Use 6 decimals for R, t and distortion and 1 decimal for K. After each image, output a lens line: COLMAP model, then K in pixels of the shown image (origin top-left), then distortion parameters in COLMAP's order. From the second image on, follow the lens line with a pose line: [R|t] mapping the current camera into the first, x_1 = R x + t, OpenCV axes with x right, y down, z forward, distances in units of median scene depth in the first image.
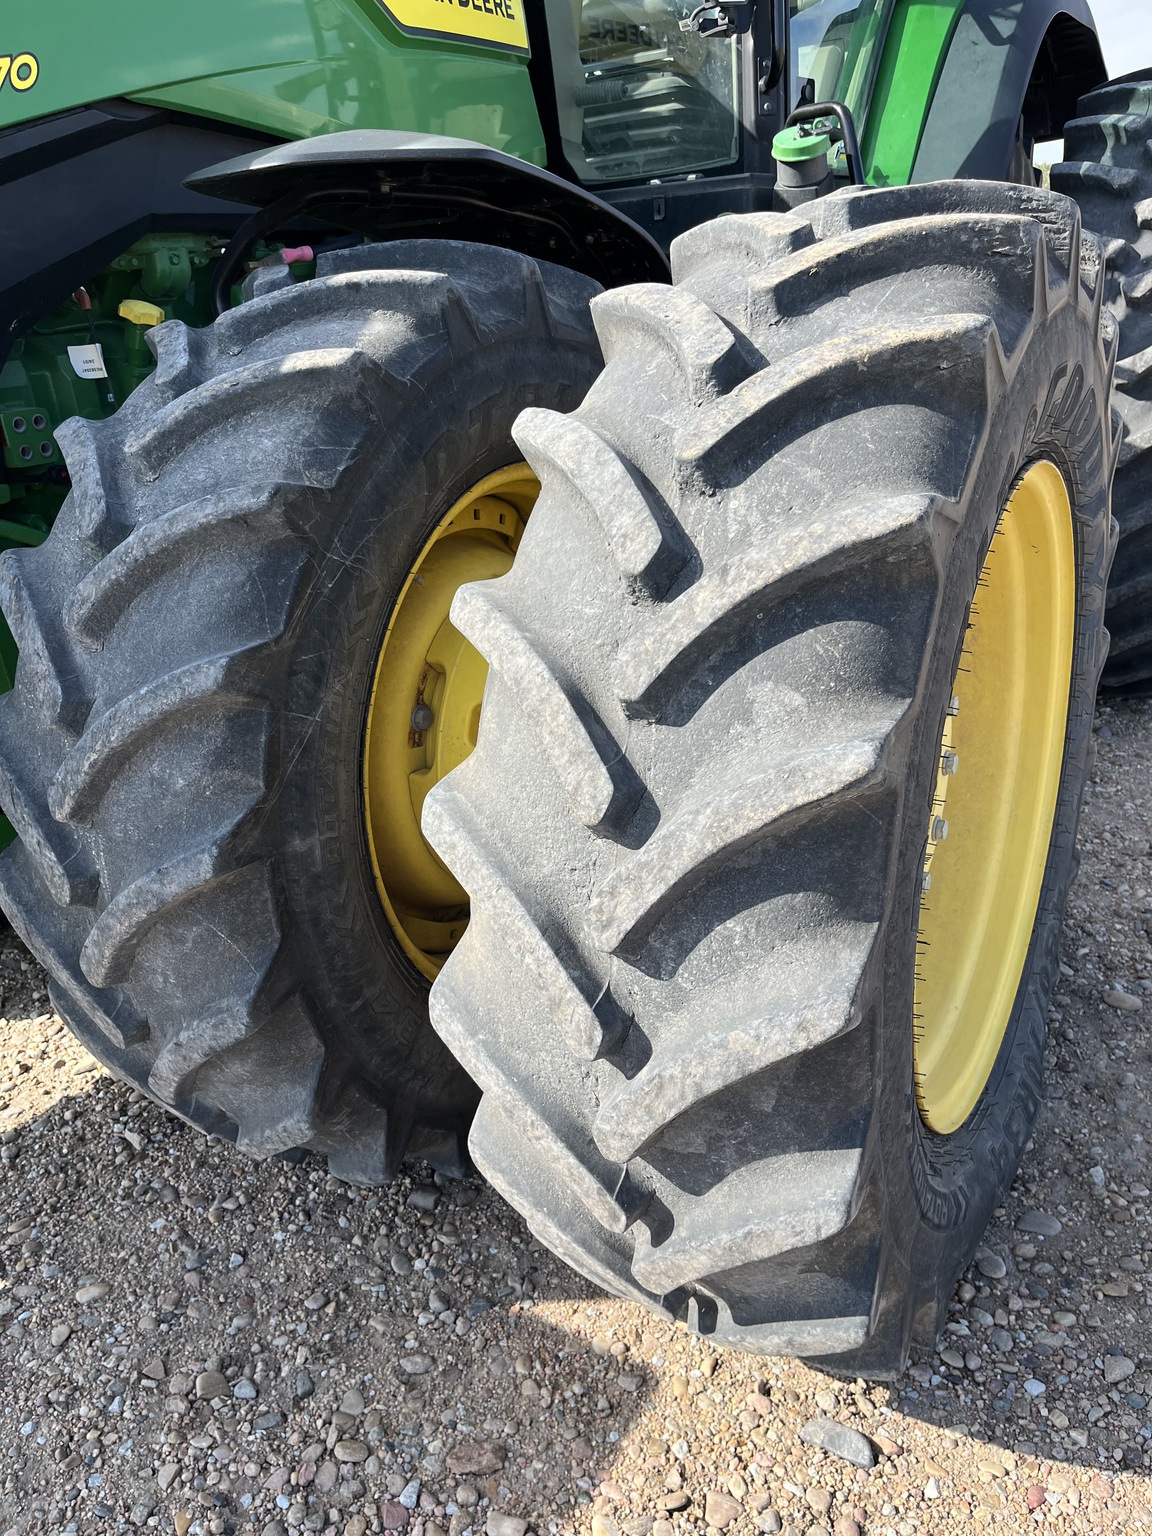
lens RADIAL K [[1172.4, 0, 585.5], [0, 1172.4, 776.3], [0, 0, 1]] dist [0.042531, -0.068365]
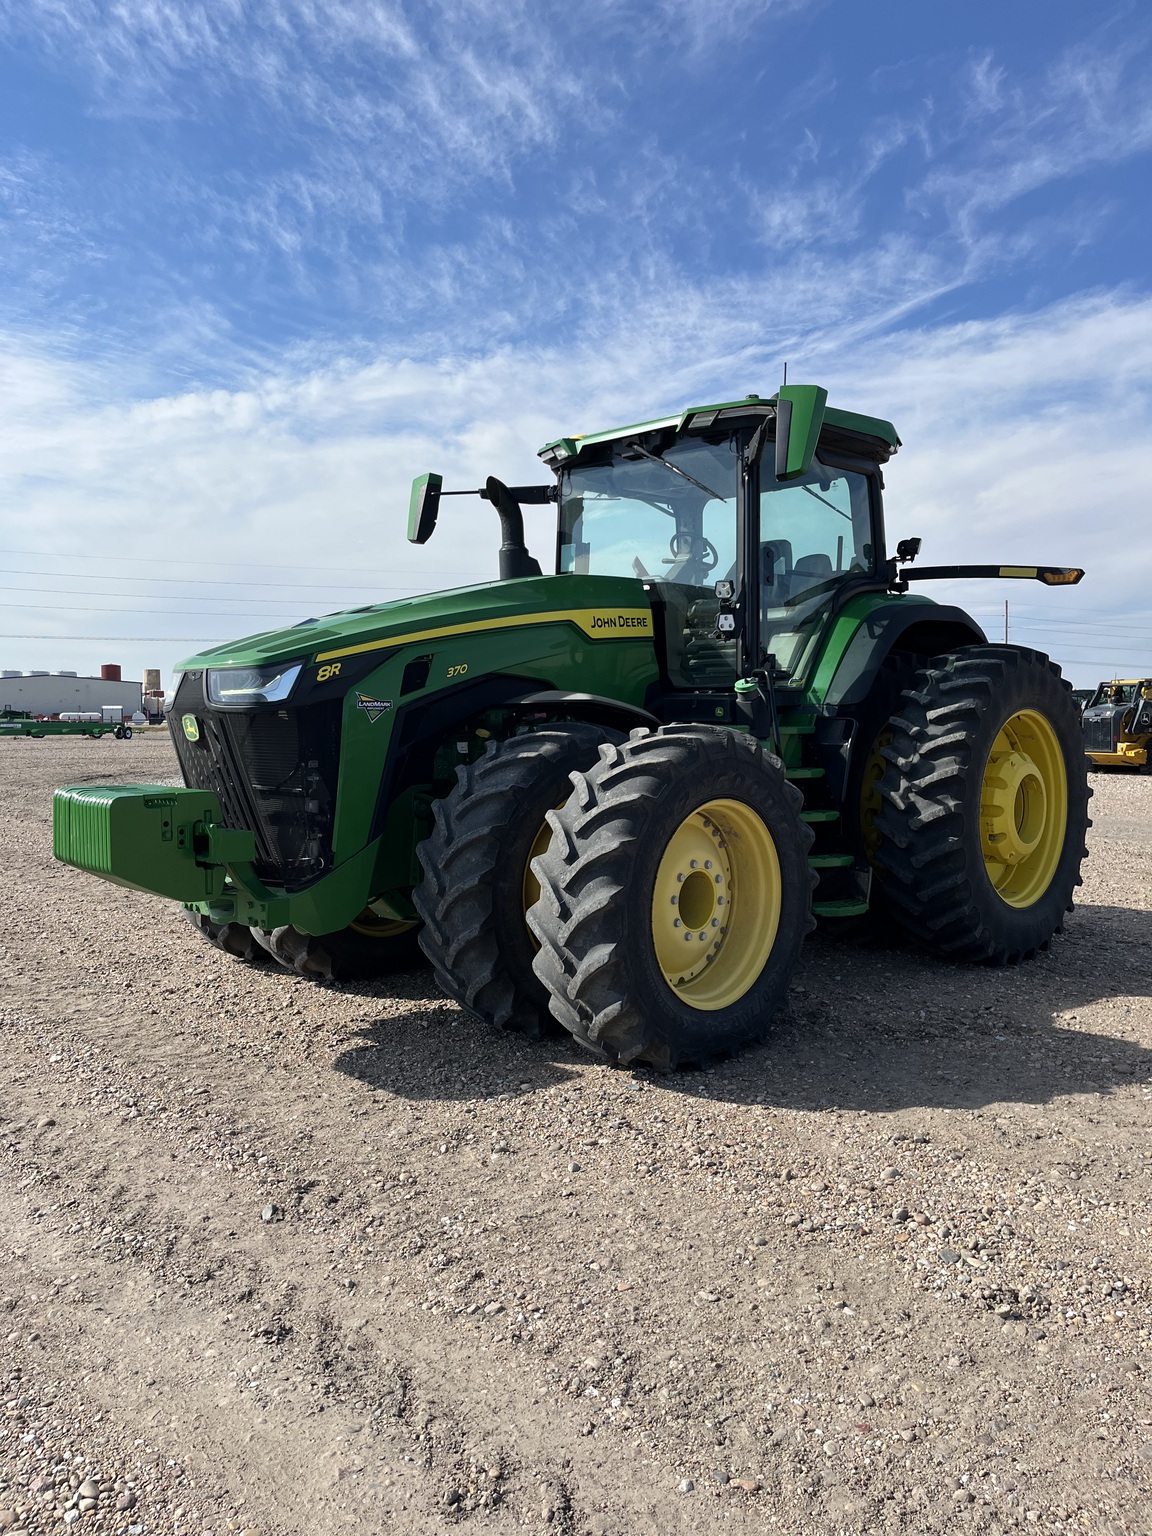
lens RADIAL K [[1172.4, 0, 573.2], [0, 1172.4, 766.3], [0, 0, 1]] dist [0.042531, -0.068365]
pose [[0.967868, 0.079701, -0.238494, 0.772105], [-0.151296, 0.942136, -0.299148, 0.744843], [0.200851, 0.325619, 0.923922, -2.310911]]
